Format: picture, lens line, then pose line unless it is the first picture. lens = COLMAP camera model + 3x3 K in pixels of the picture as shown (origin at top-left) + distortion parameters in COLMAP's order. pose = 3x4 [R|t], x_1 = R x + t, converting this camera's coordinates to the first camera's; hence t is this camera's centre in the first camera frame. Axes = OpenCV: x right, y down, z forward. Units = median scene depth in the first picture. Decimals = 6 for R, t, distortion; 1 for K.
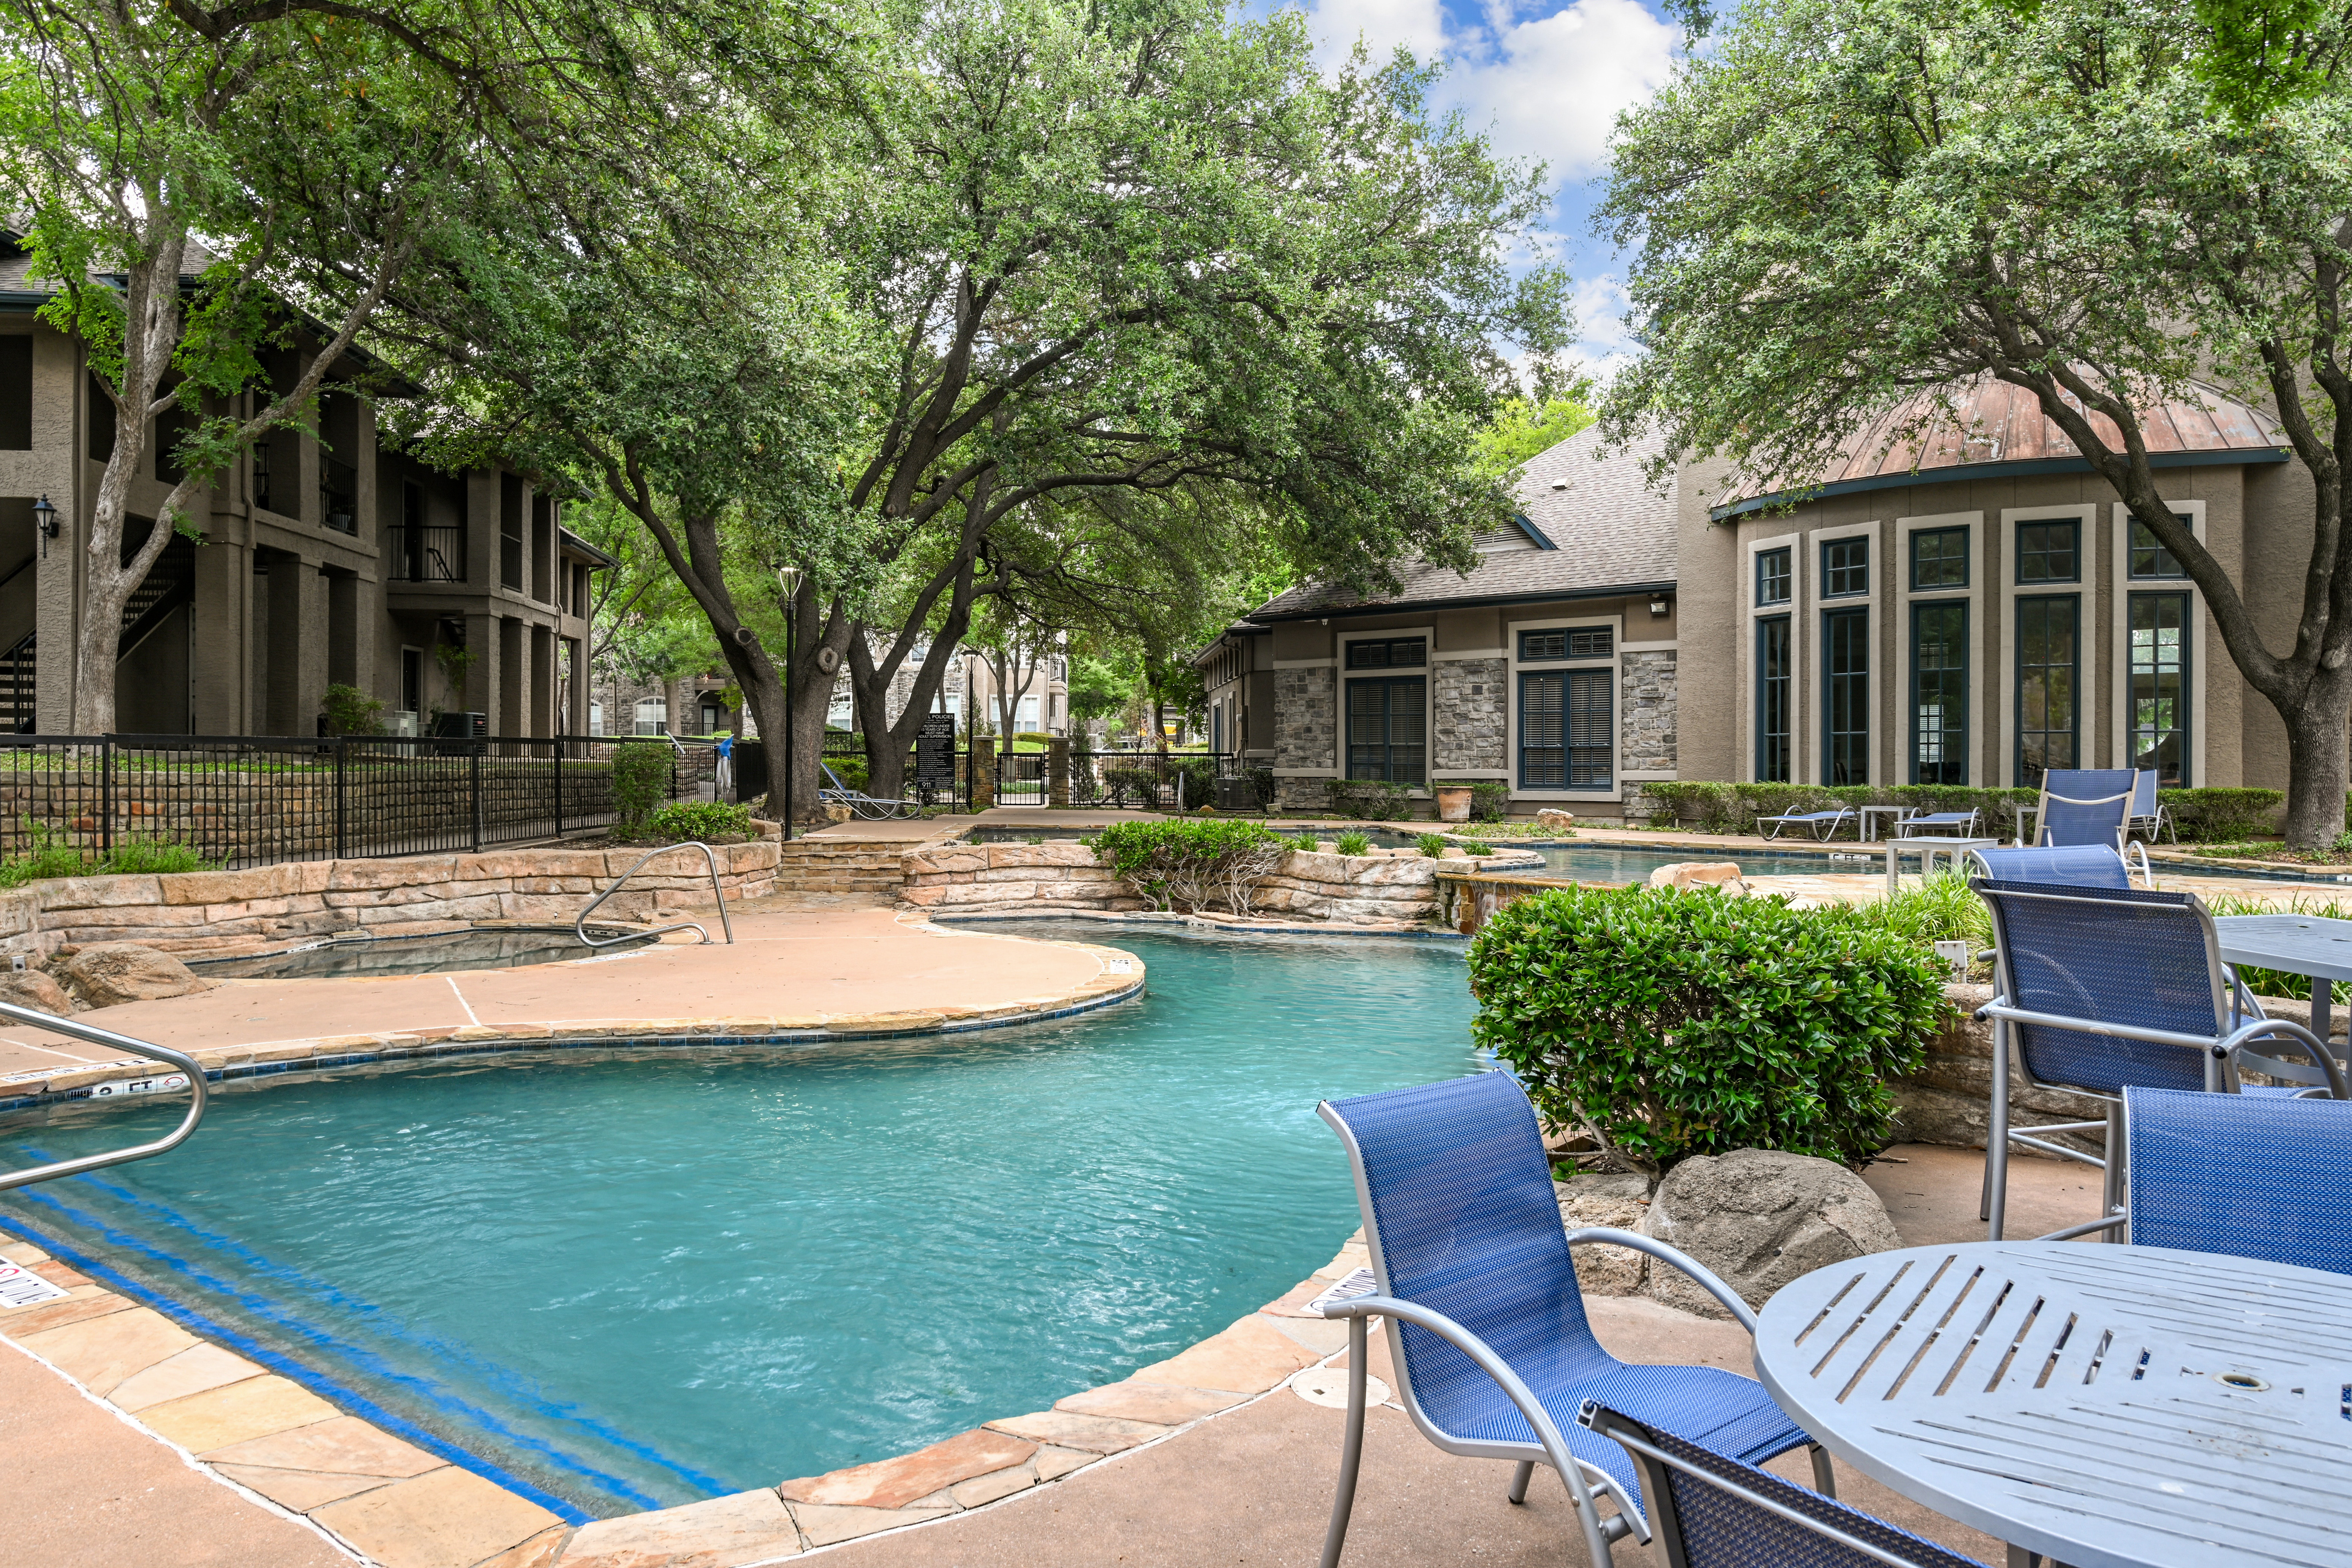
lens RADIAL K [[1622.4, 0, 1176.0], [0, 1622.4, 784.0], [0, 0, 1]] dist [-0.007484, -0.001474]
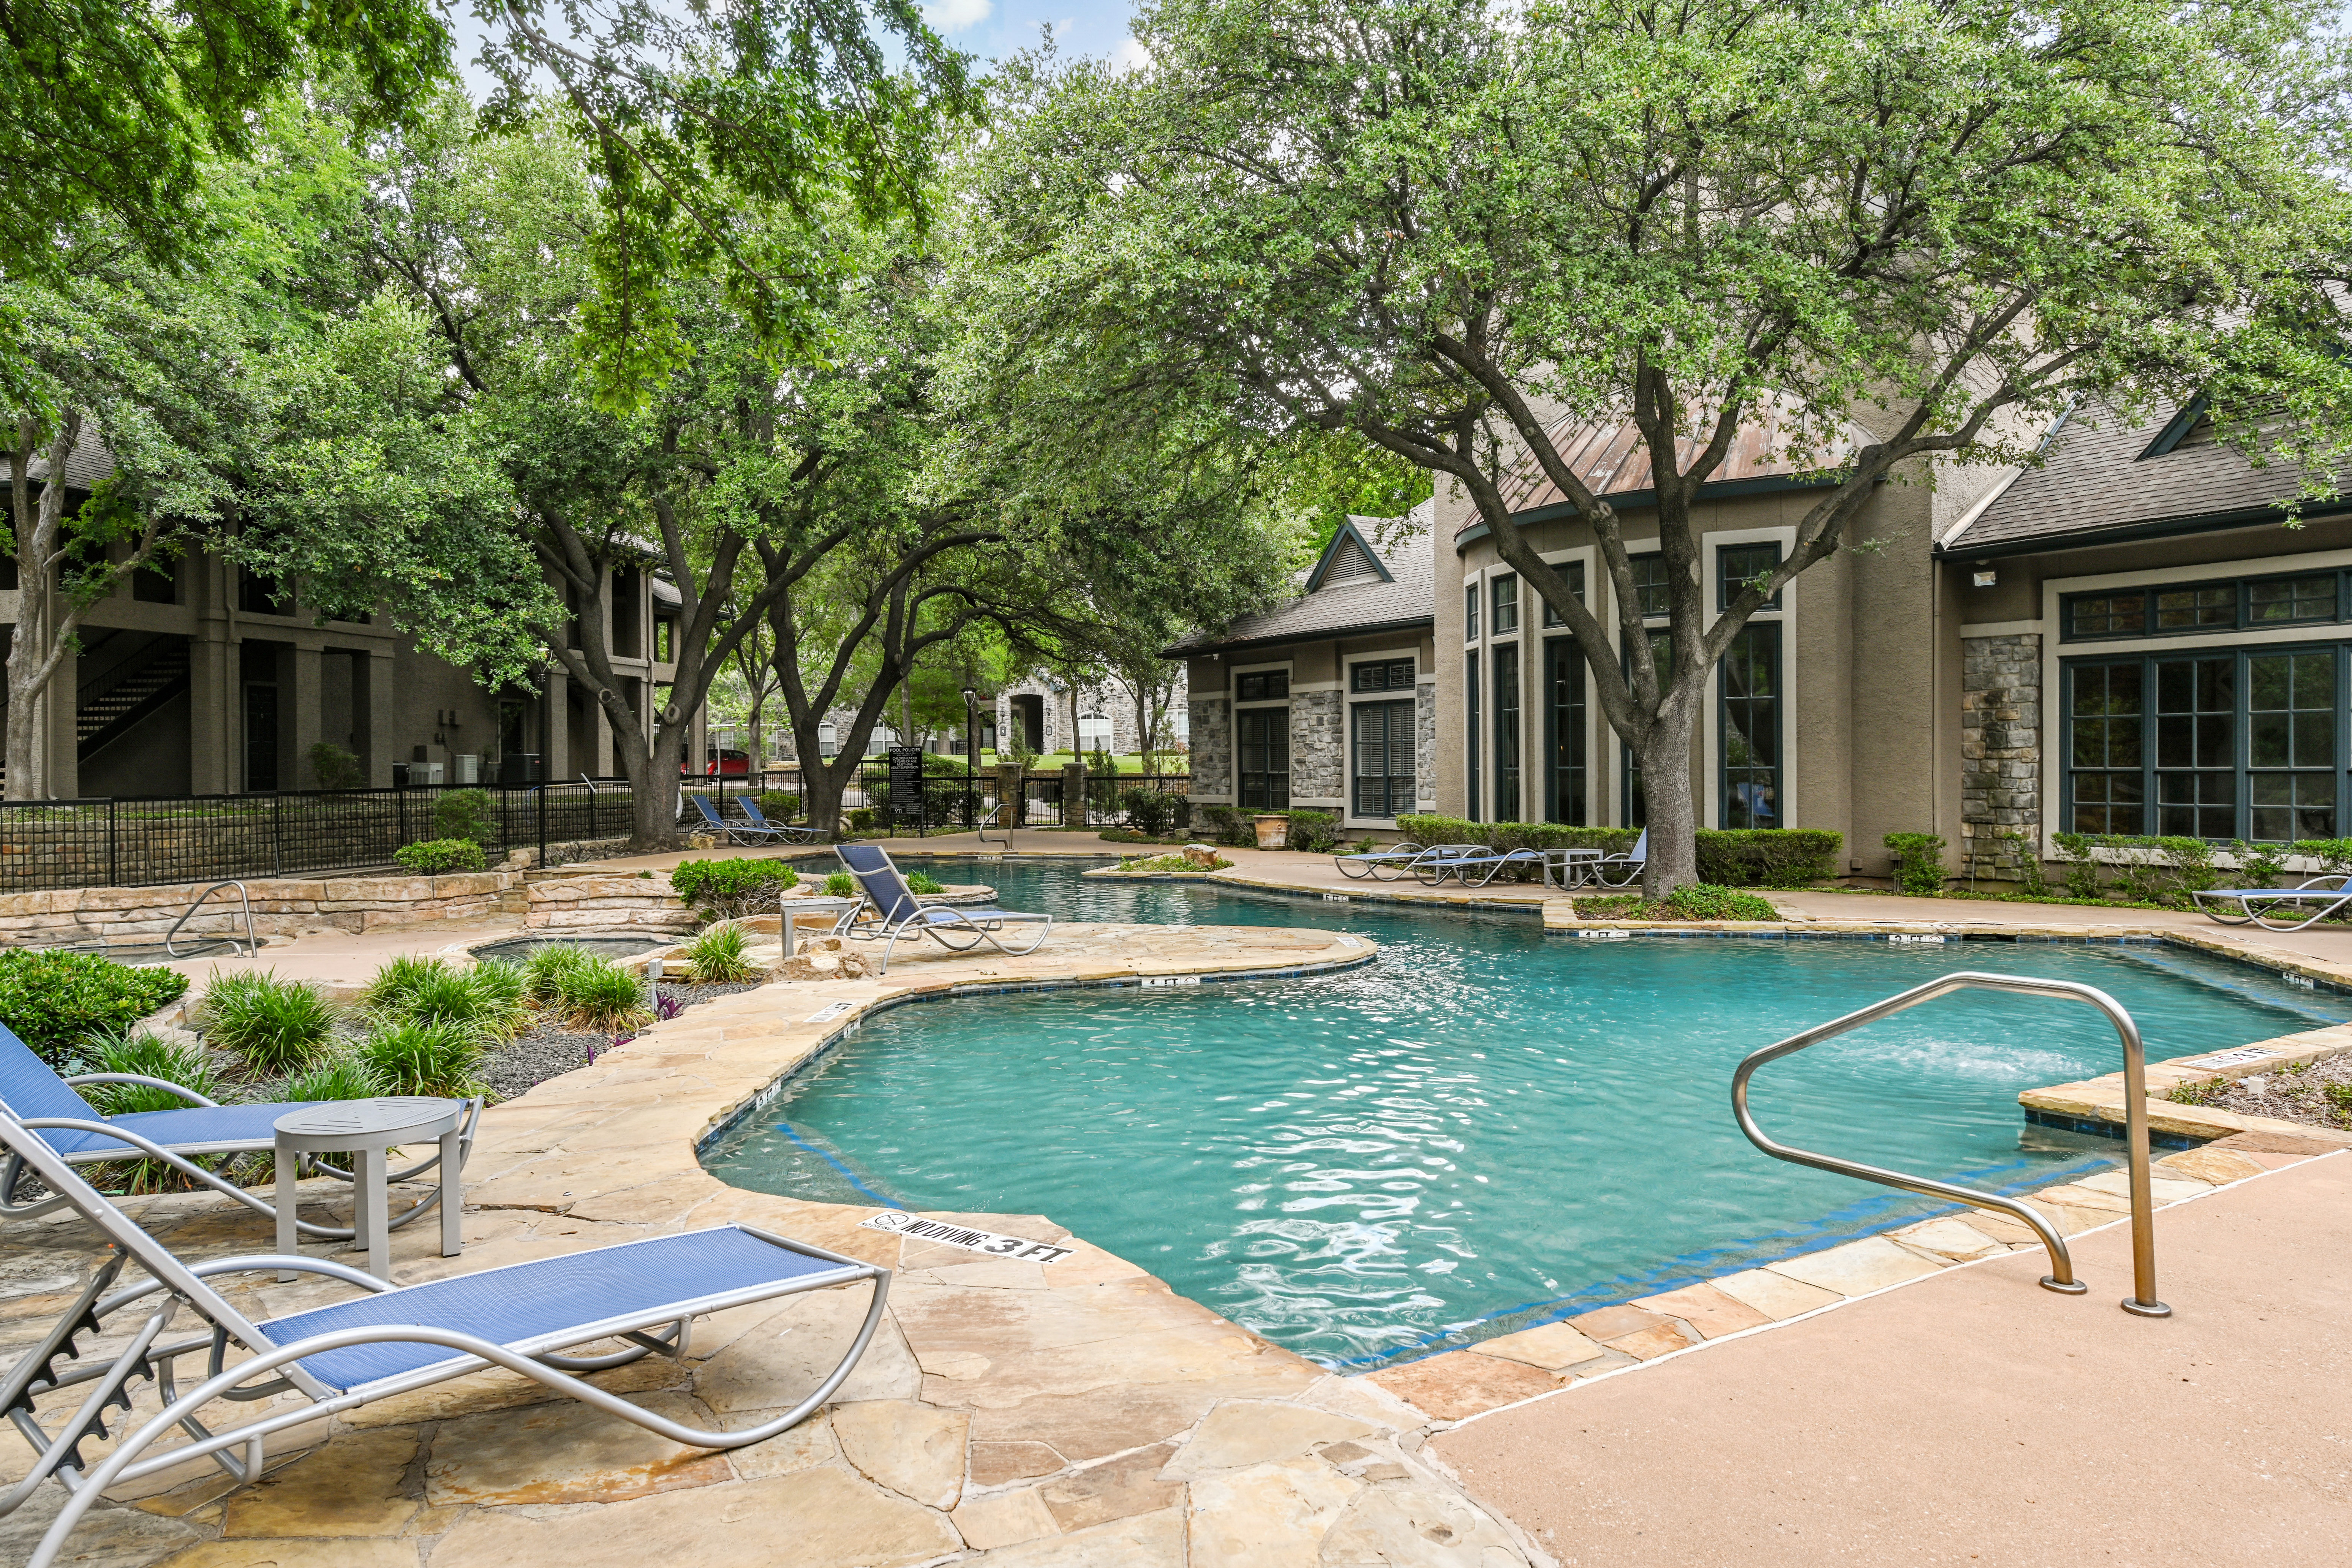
lens RADIAL K [[1622.4, 0, 1176.0], [0, 1622.4, 784.0], [0, 0, 1]] dist [-0.007484, -0.001474]
pose [[0.951994, -0.007094, -0.306033, 0.506210], [0.007564, 0.999971, 0.000349, -0.022961], [0.306022, -0.002647, 0.952021, -0.018279]]
